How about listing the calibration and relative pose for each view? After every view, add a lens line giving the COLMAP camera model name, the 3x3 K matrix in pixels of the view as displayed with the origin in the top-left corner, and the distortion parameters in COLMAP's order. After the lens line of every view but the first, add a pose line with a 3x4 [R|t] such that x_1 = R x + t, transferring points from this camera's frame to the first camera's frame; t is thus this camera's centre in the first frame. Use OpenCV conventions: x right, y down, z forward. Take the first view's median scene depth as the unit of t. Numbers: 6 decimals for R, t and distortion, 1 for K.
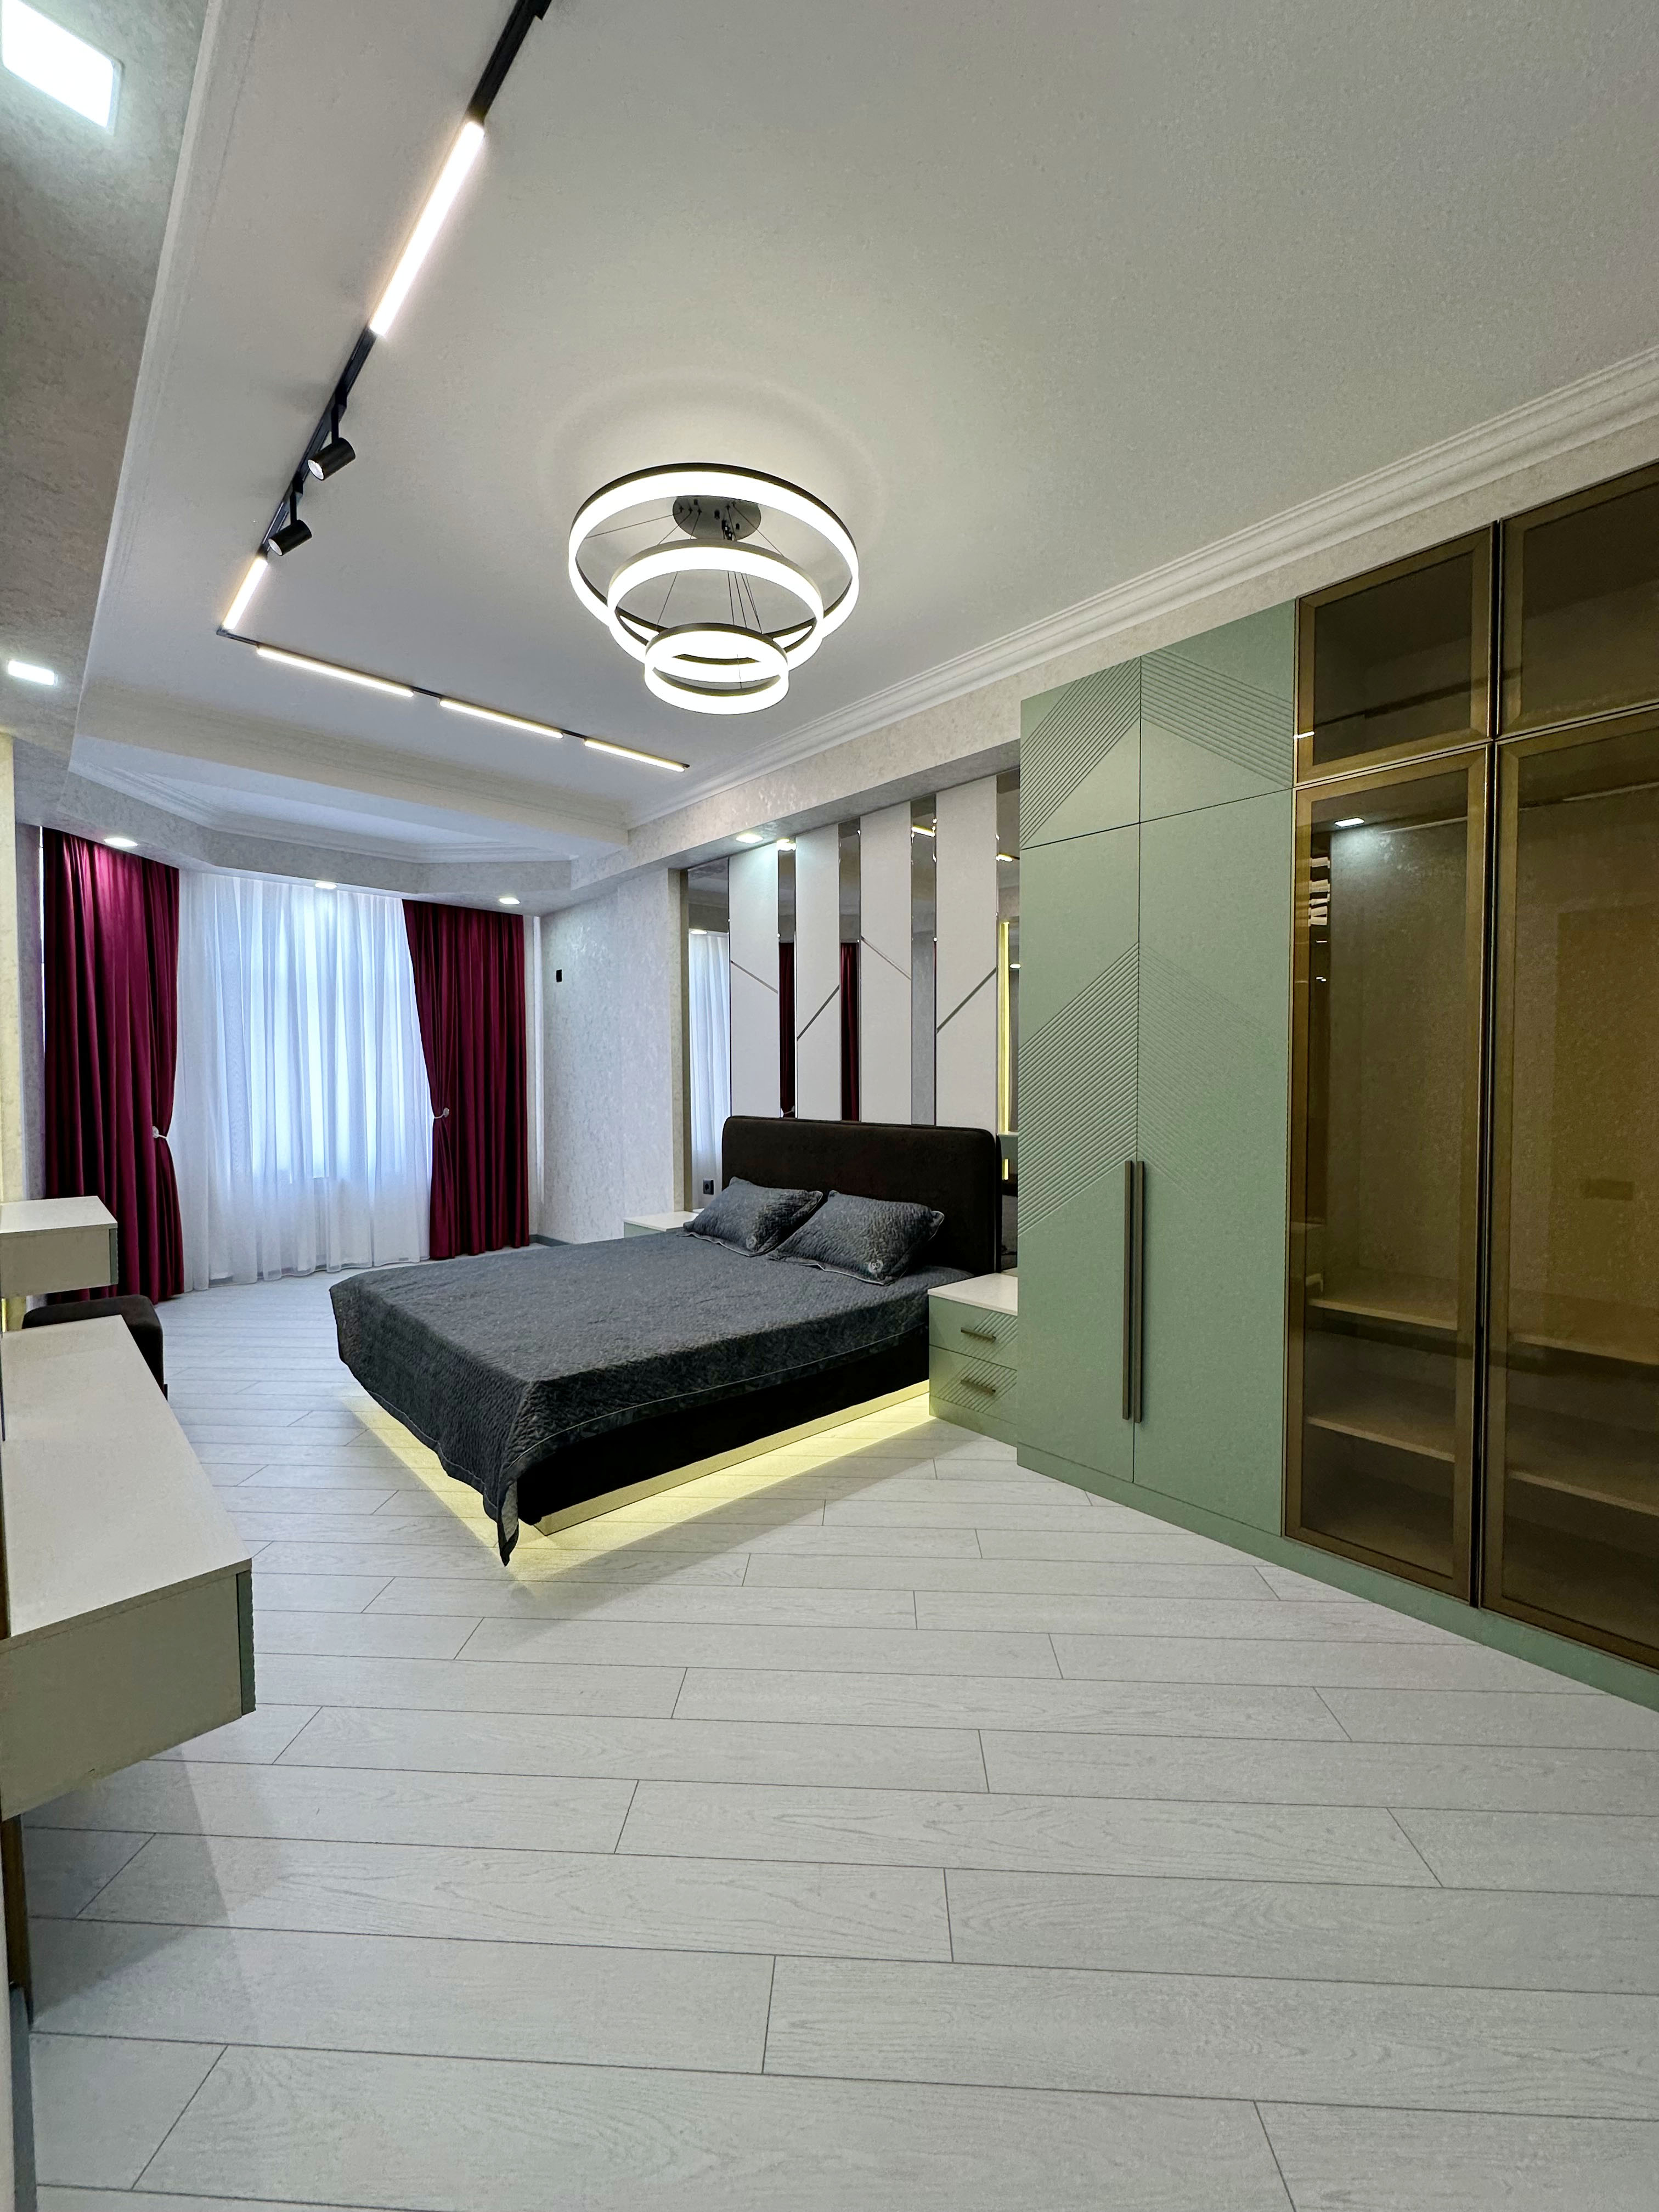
lens RADIAL K [[883.1, 0, 829.5], [0, 883.1, 1106.0], [0, 0, 1]] dist [-0.001859, 0.000930]
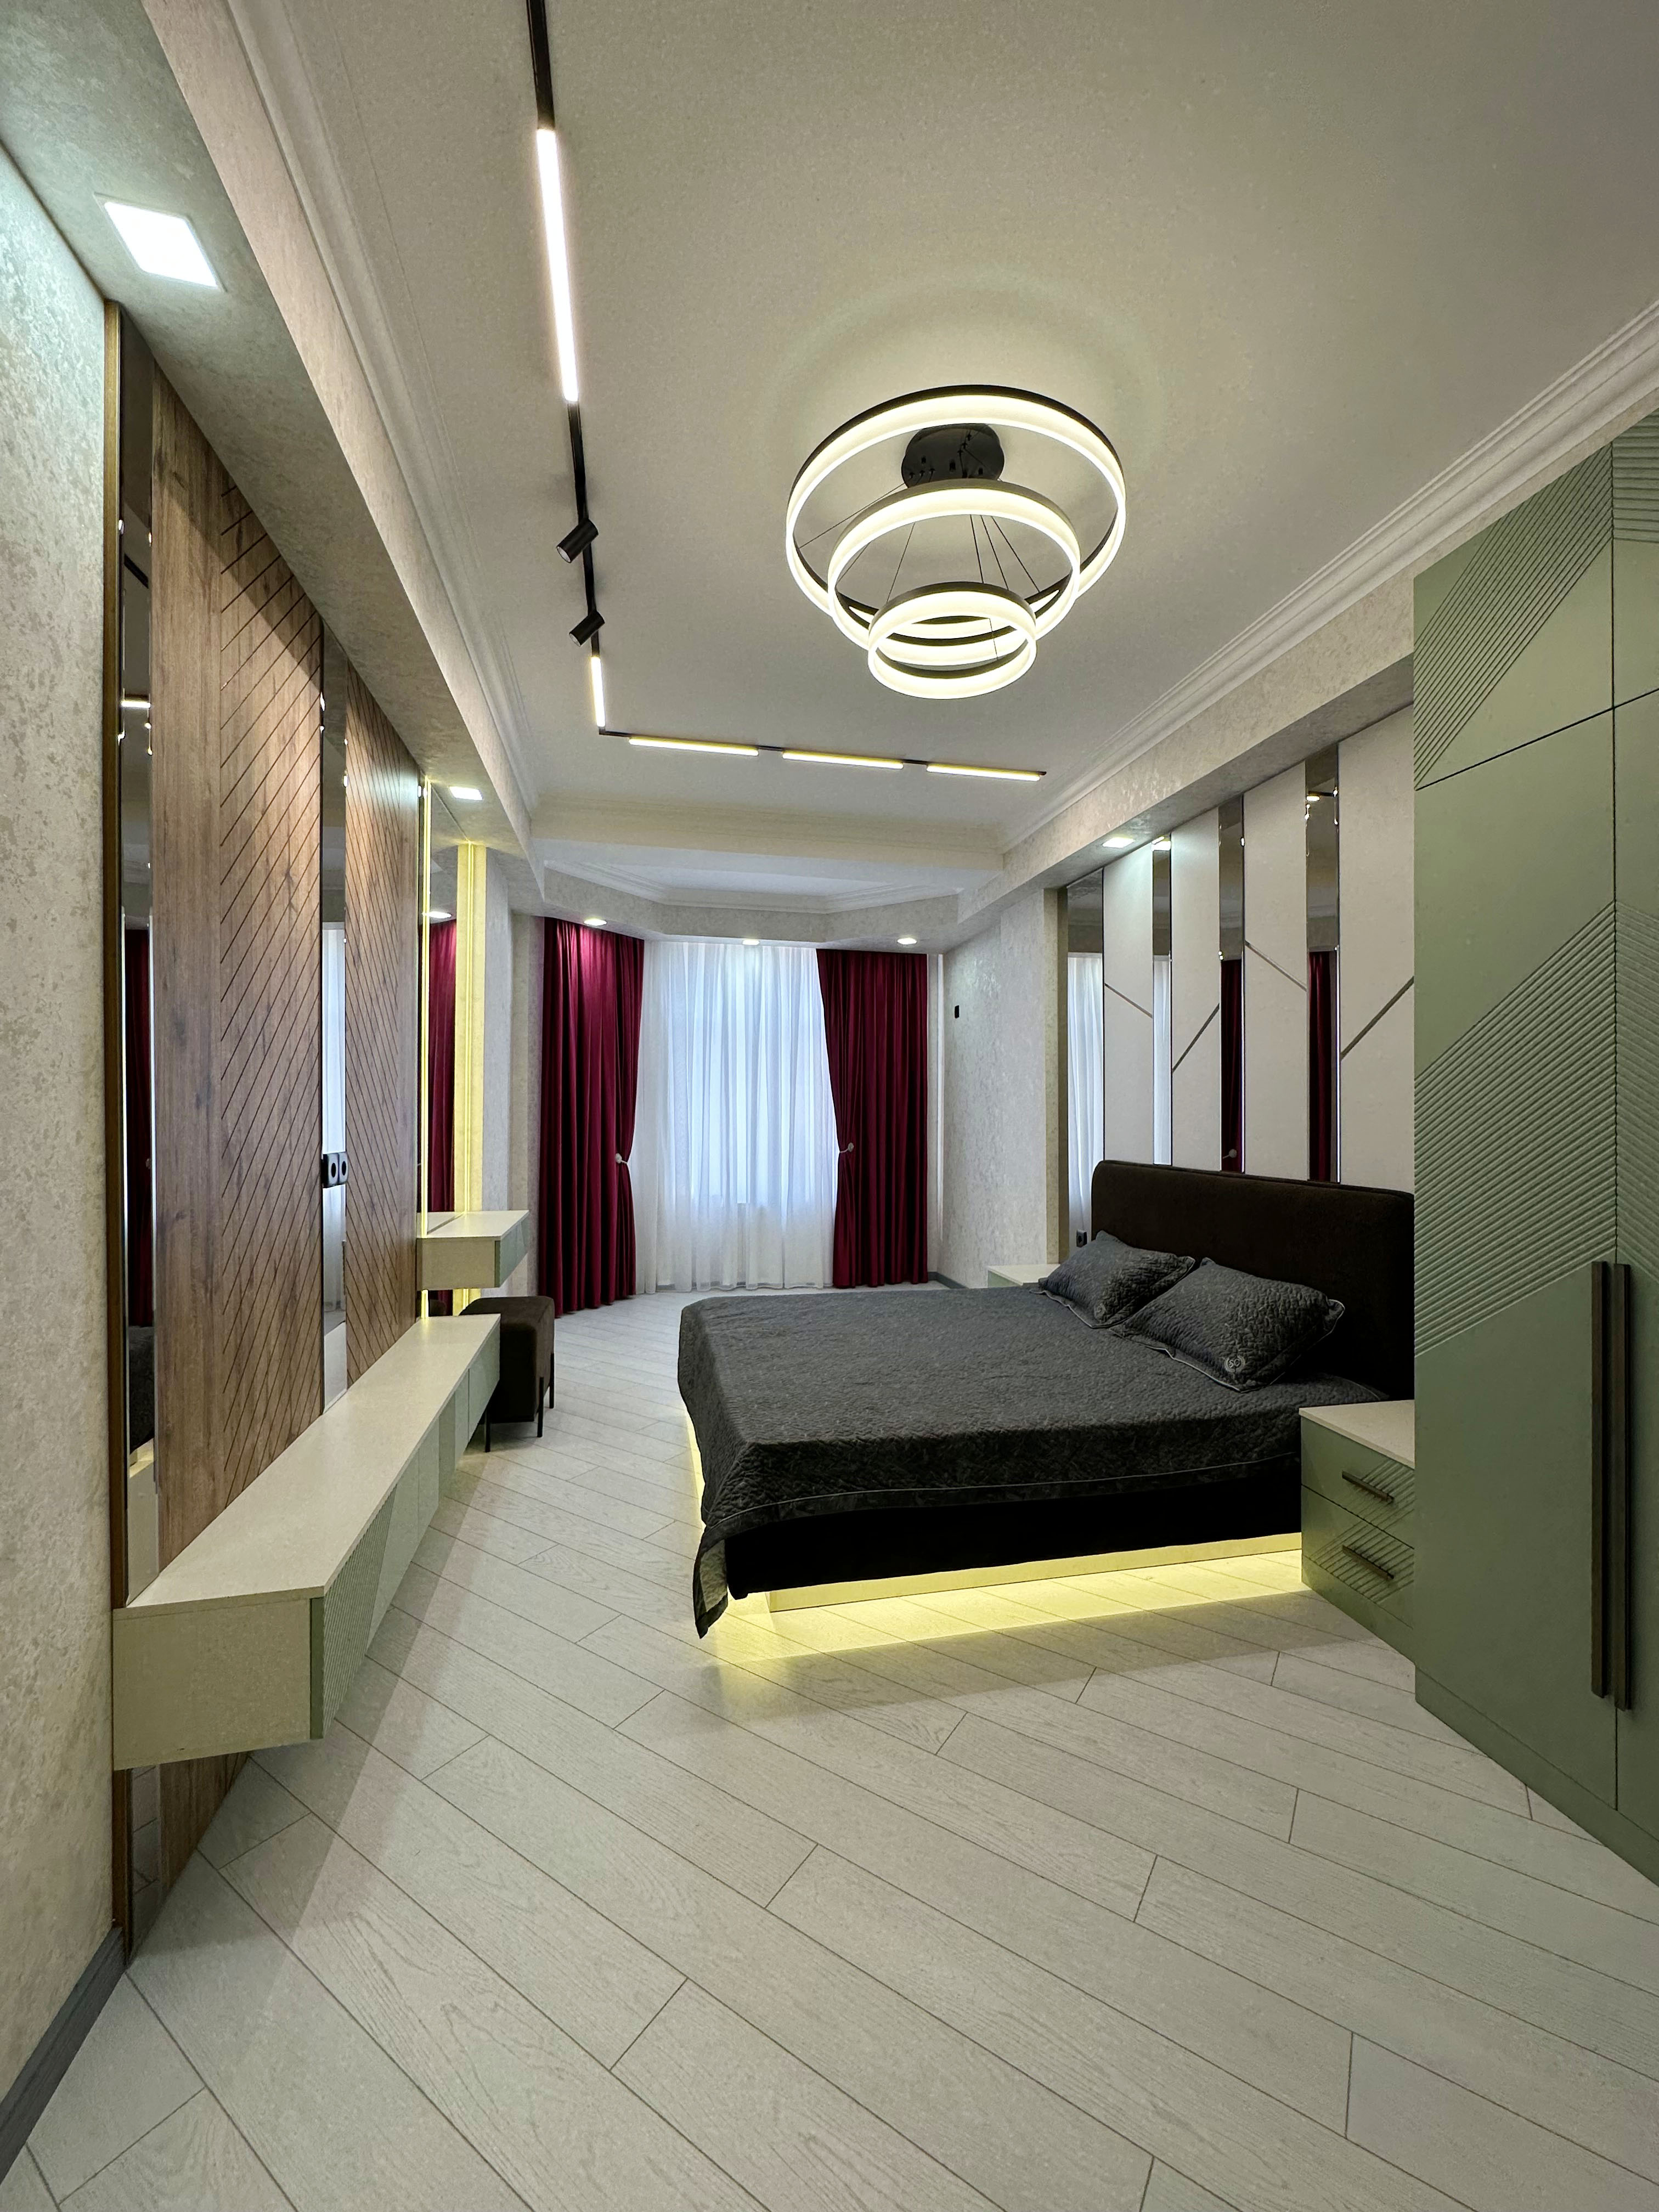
lens RADIAL K [[883.1, 0, 829.5], [0, 883.1, 1106.0], [0, 0, 1]] dist [-0.001859, 0.000930]
pose [[0.859113, 0.001340, -0.511784, 0.124280], [-0.021829, 0.999182, -0.034029, -0.008093], [0.511320, 0.040406, 0.858440, 0.131175]]
